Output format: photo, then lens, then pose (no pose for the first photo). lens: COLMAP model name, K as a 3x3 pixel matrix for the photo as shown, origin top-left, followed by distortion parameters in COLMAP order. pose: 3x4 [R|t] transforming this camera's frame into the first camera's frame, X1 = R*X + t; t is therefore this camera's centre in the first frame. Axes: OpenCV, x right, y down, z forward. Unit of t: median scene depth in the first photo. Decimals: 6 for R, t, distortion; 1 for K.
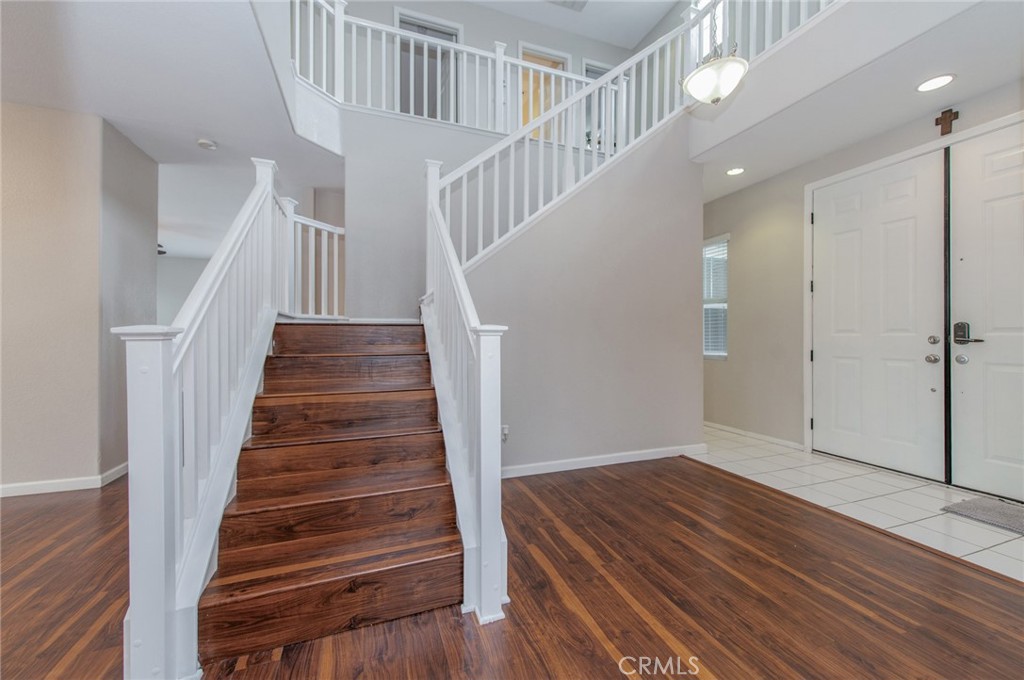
lens RADIAL K [[401.2, 0, 516.9], [0, 401.2, 344.0], [0, 0, 1]] dist [0.011715, -0.002690]
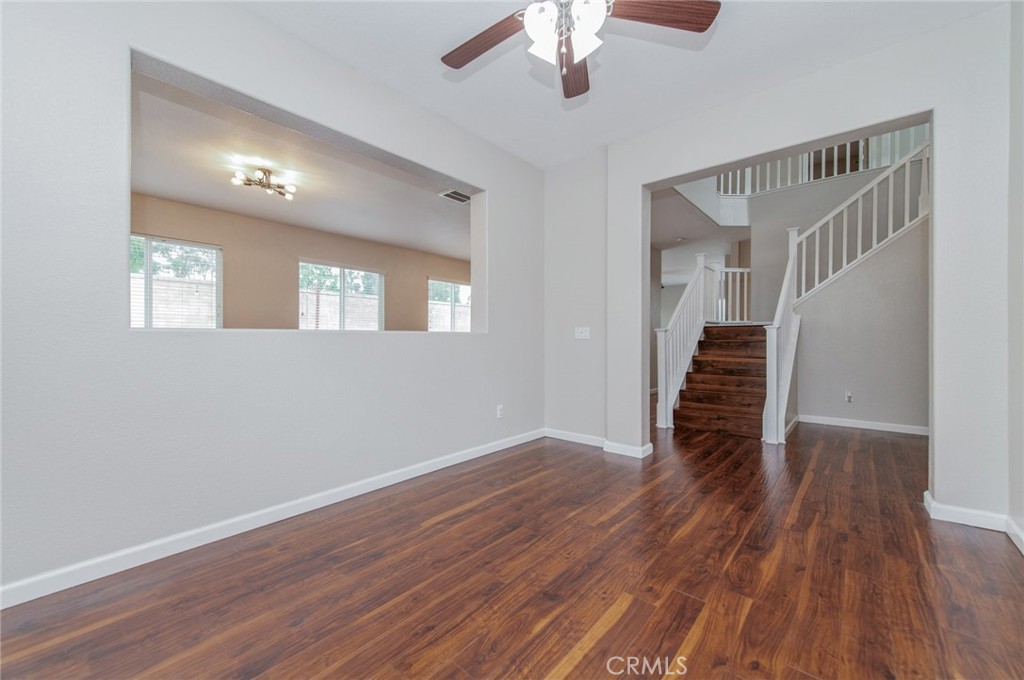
lens RADIAL K [[401.2, 0, 517.1], [0, 401.2, 338.5], [0, 0, 1]] dist [0.011715, -0.002690]
pose [[0.484930, -0.001393, -0.874552, 0.838008], [-0.006860, 0.999962, -0.005396, 0.034692], [0.874526, 0.008616, 0.484902, -0.983401]]
